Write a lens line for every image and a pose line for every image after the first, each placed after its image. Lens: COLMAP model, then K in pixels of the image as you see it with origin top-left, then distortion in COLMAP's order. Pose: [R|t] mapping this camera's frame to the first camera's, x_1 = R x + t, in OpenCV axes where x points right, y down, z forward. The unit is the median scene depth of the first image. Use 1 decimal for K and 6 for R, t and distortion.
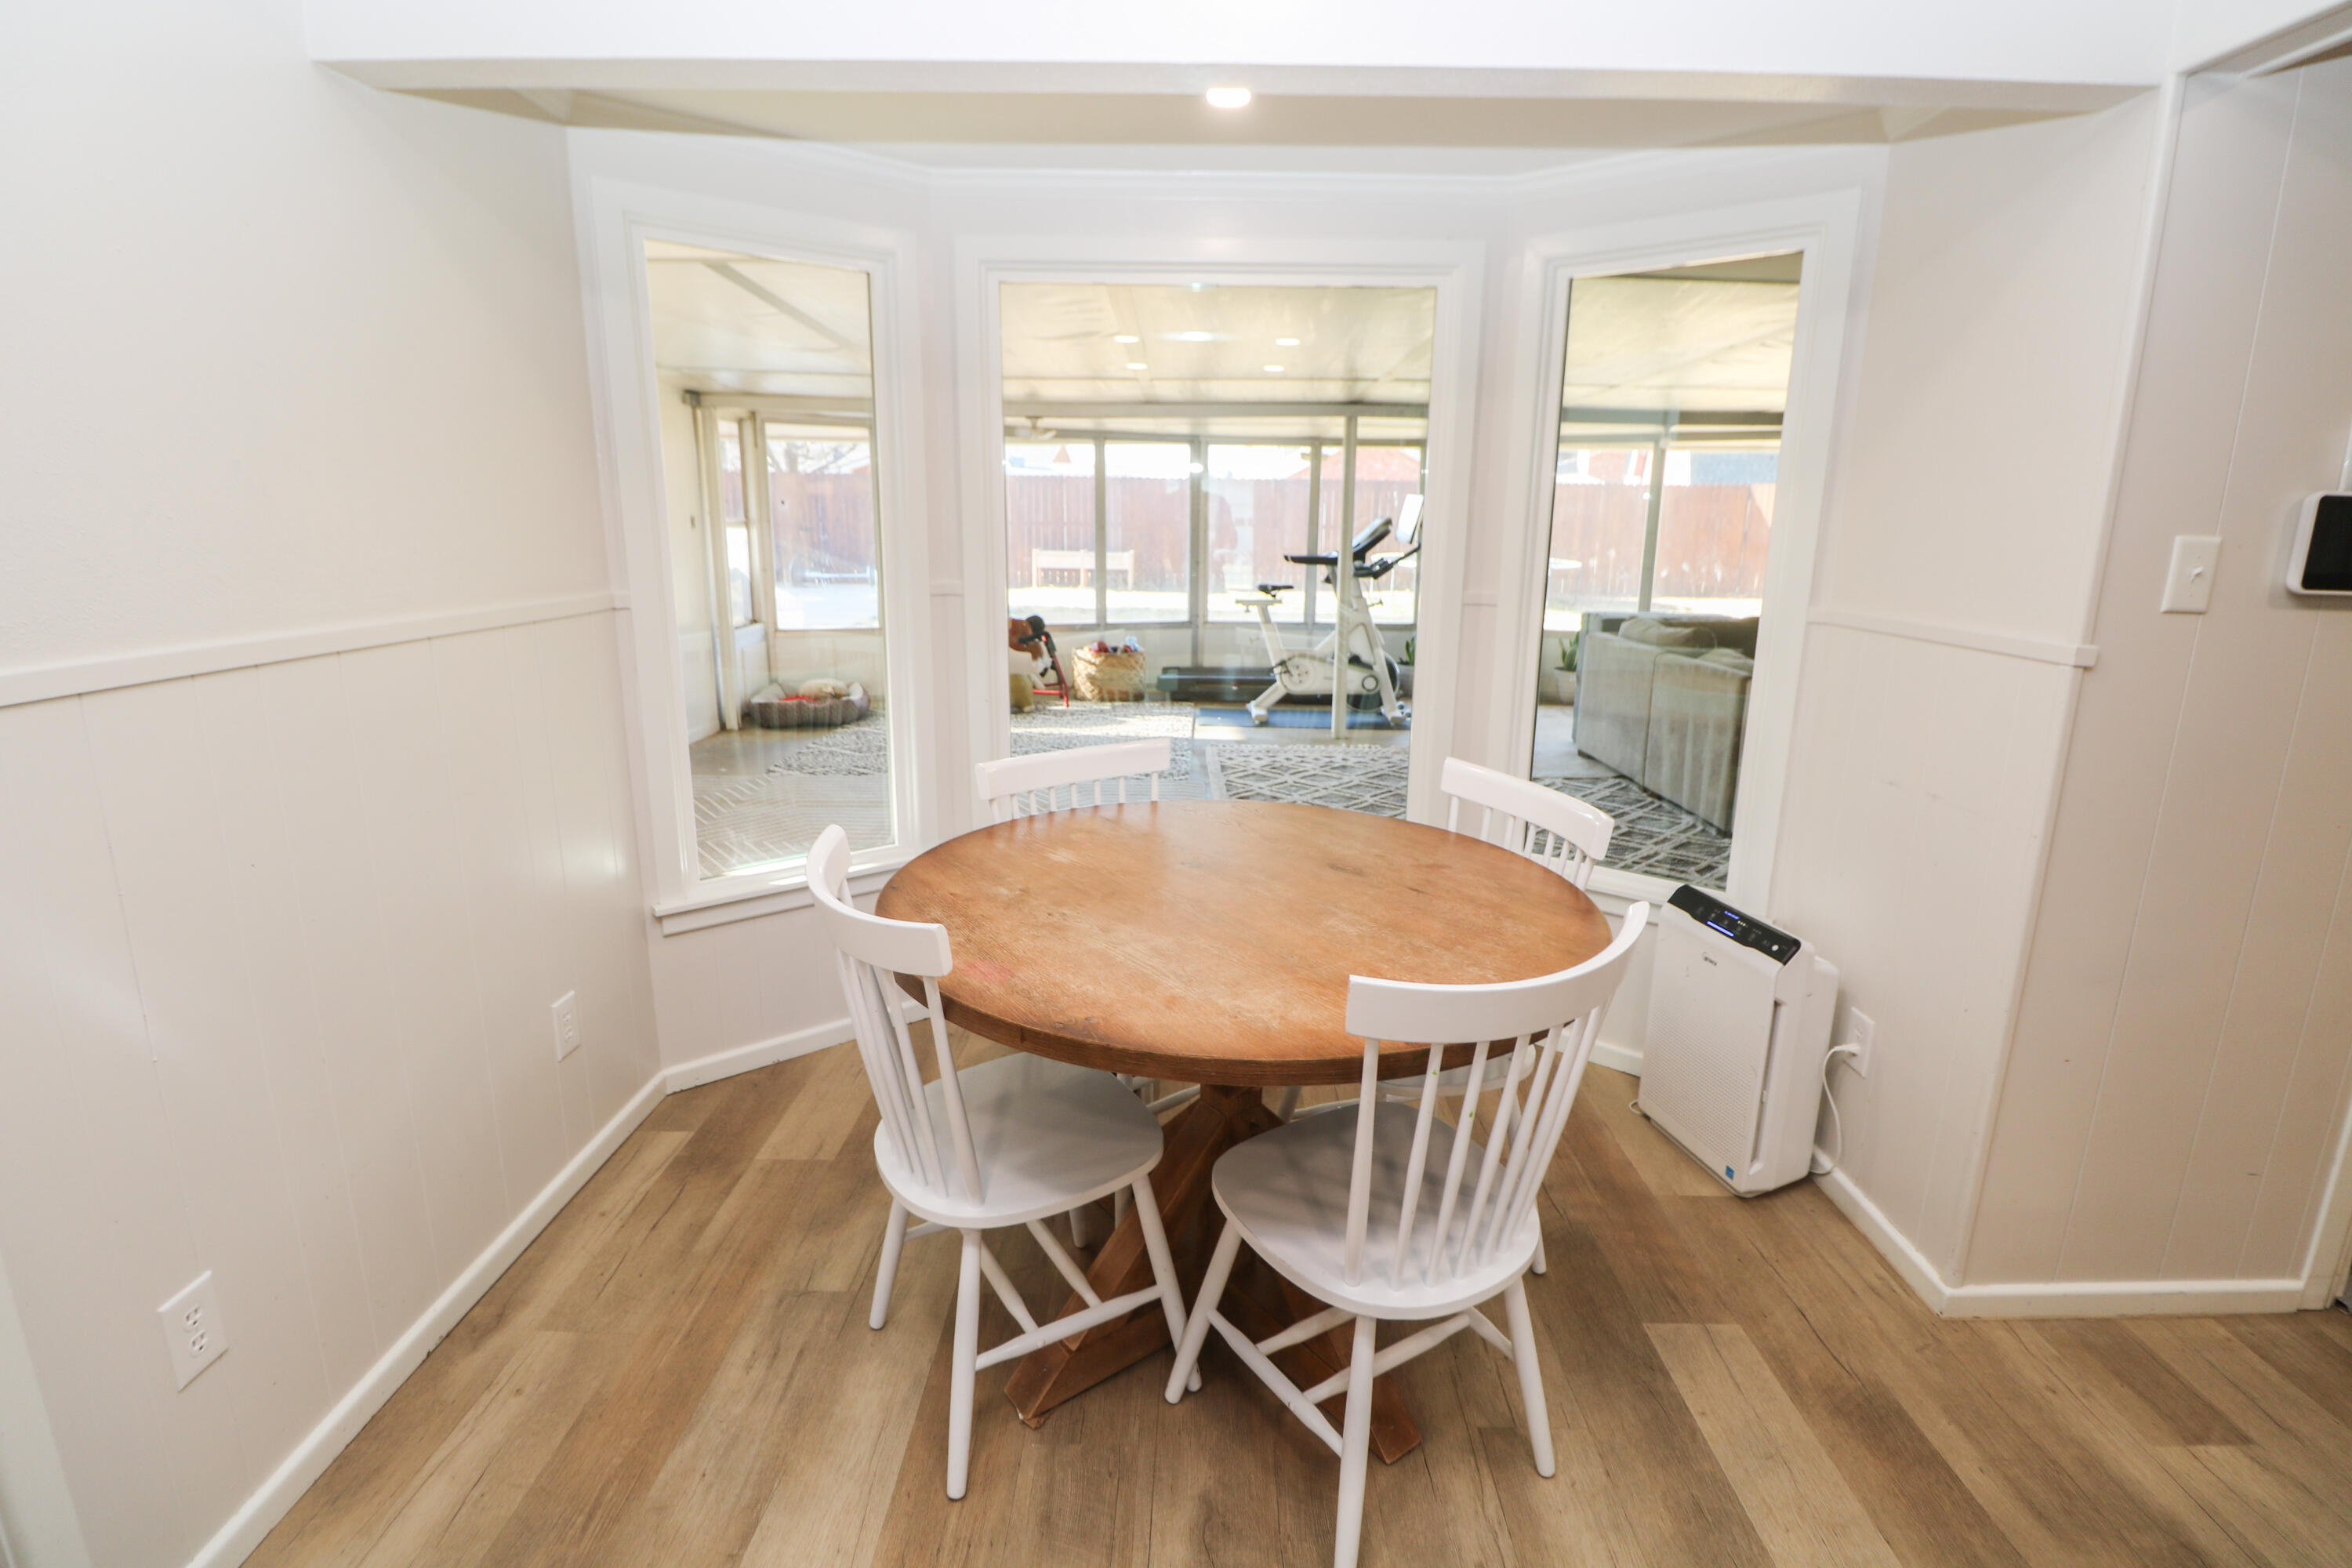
lens RADIAL K [[1098.0, 0, 1179.5], [0, 1098.0, 775.4], [0, 0, 1]] dist [-0.007390, -0.009537]
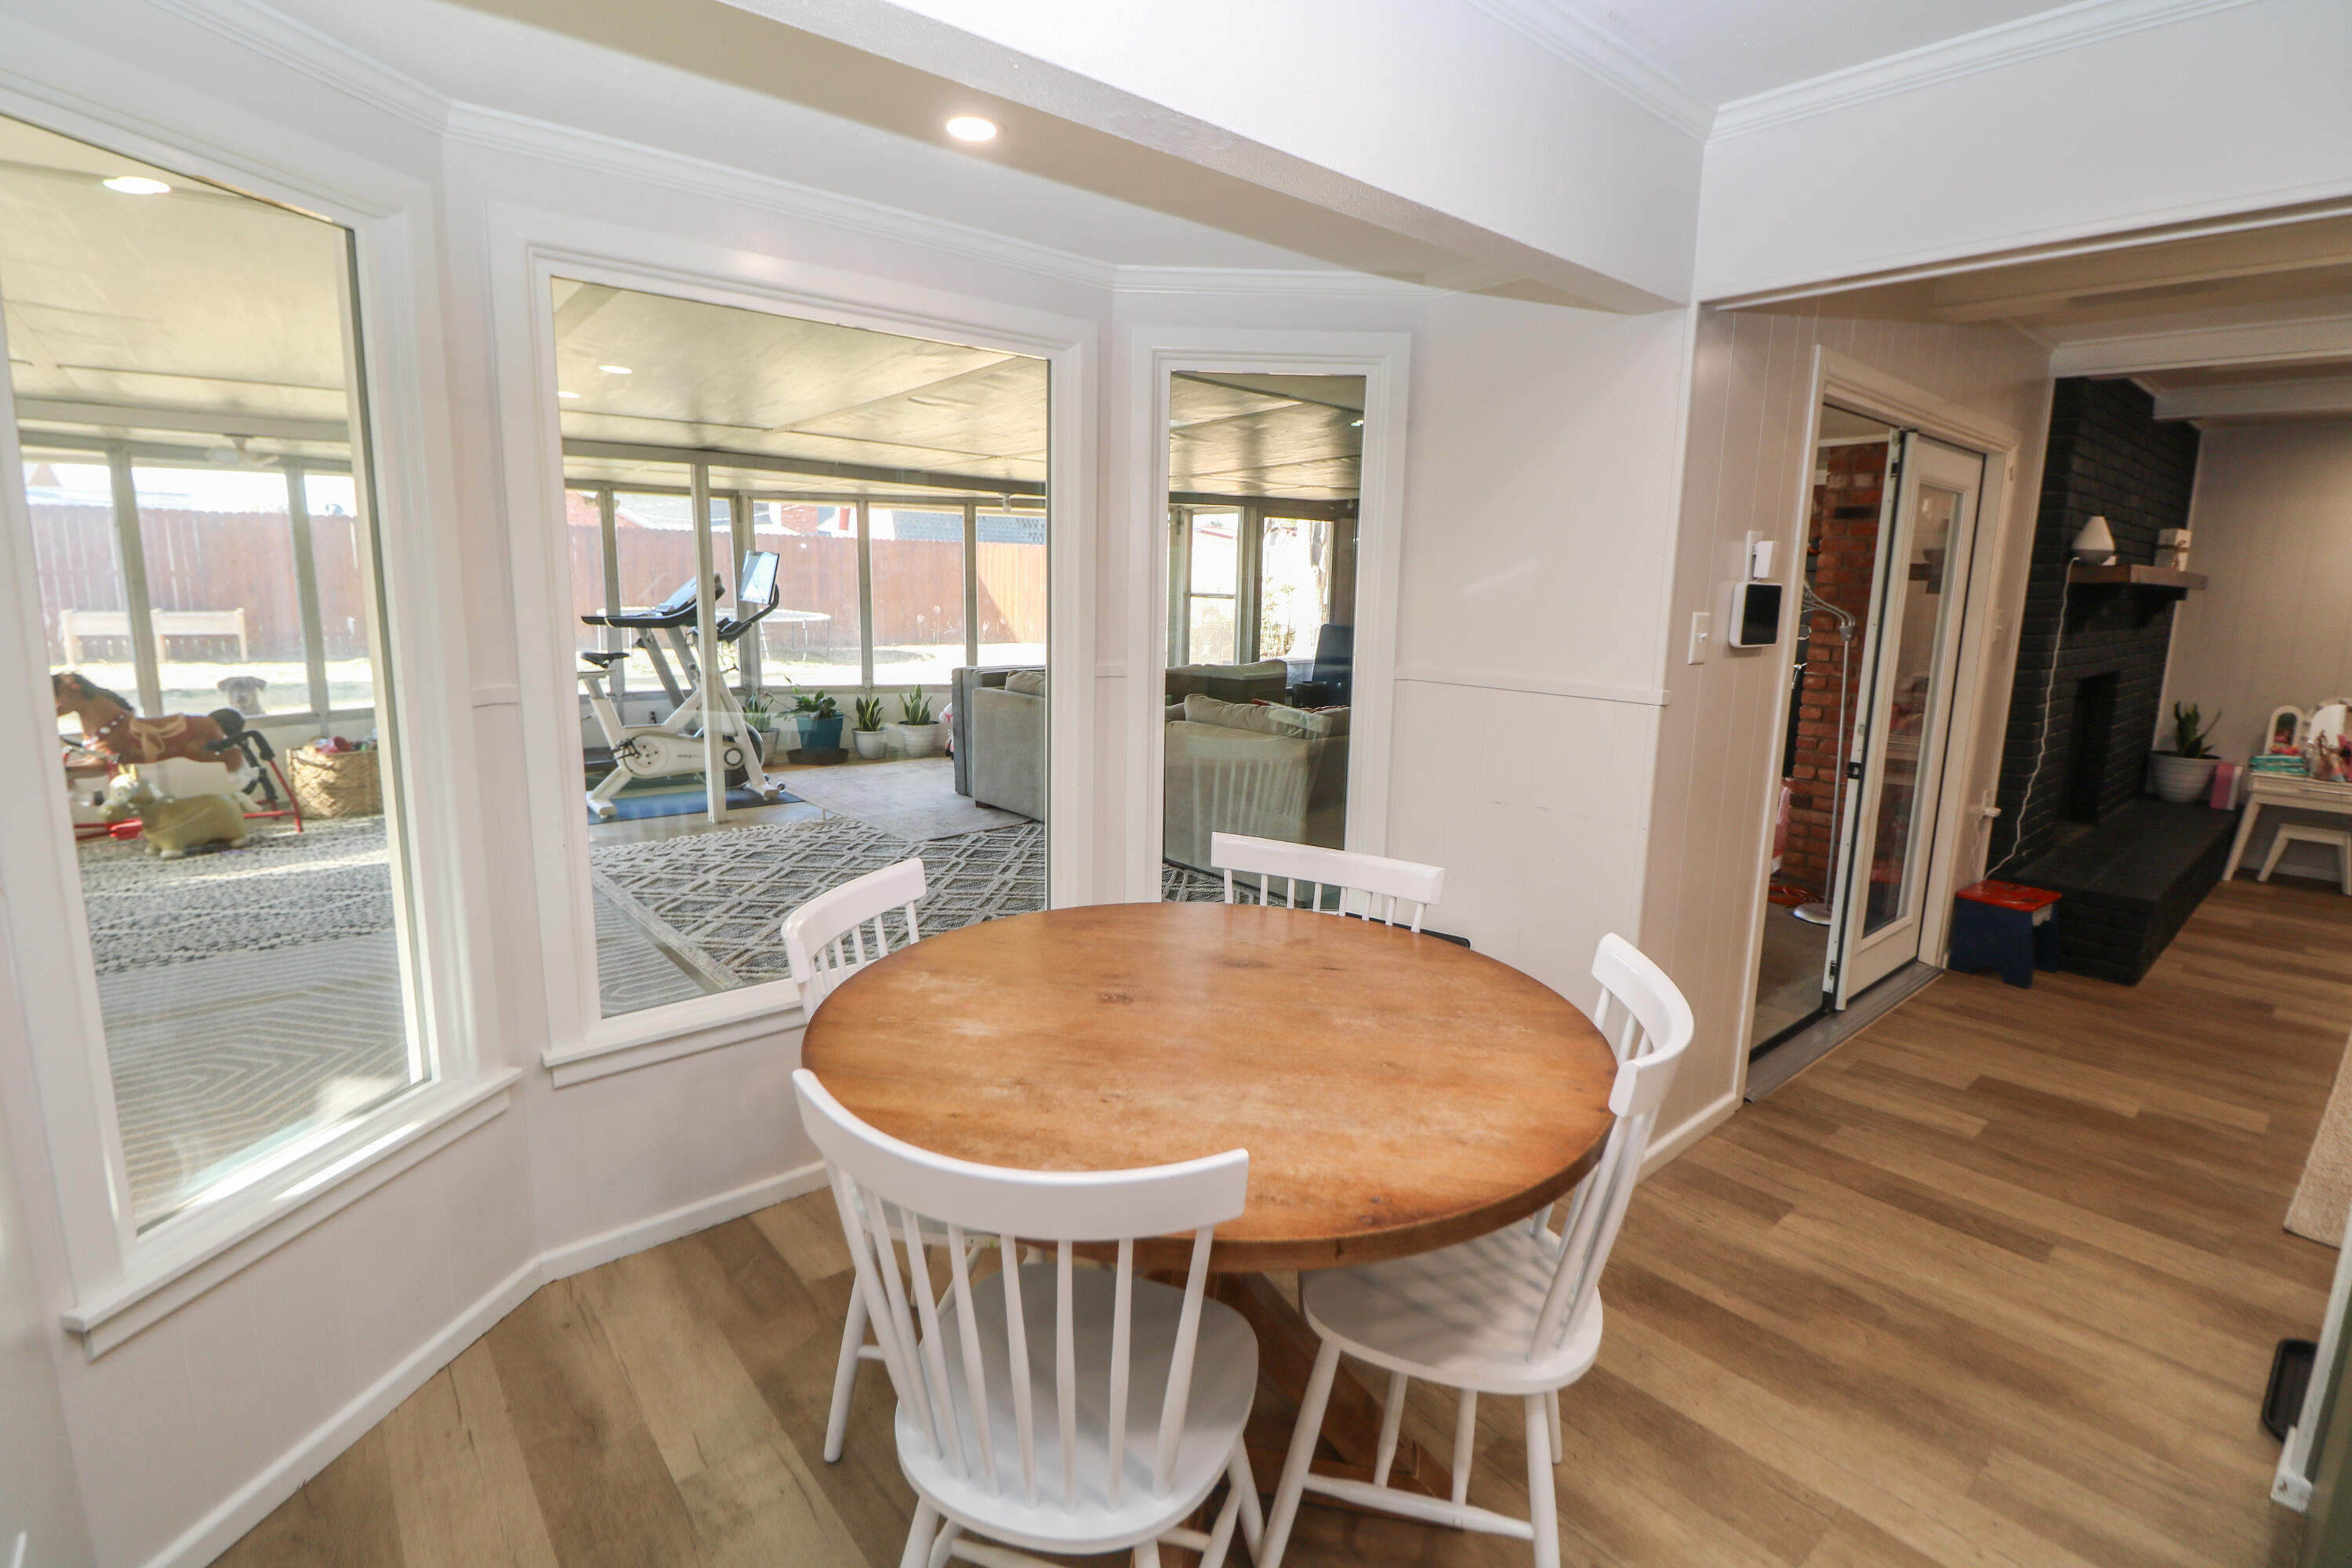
lens RADIAL K [[1098.0, 0, 1174.7], [0, 1098.0, 777.0], [0, 0, 1]] dist [-0.007390, -0.009537]
pose [[0.750482, -0.113321, 0.651103, -0.146013], [0.139221, 0.990190, 0.011866, -0.028338], [-0.646061, 0.081742, 0.758897, 0.084265]]
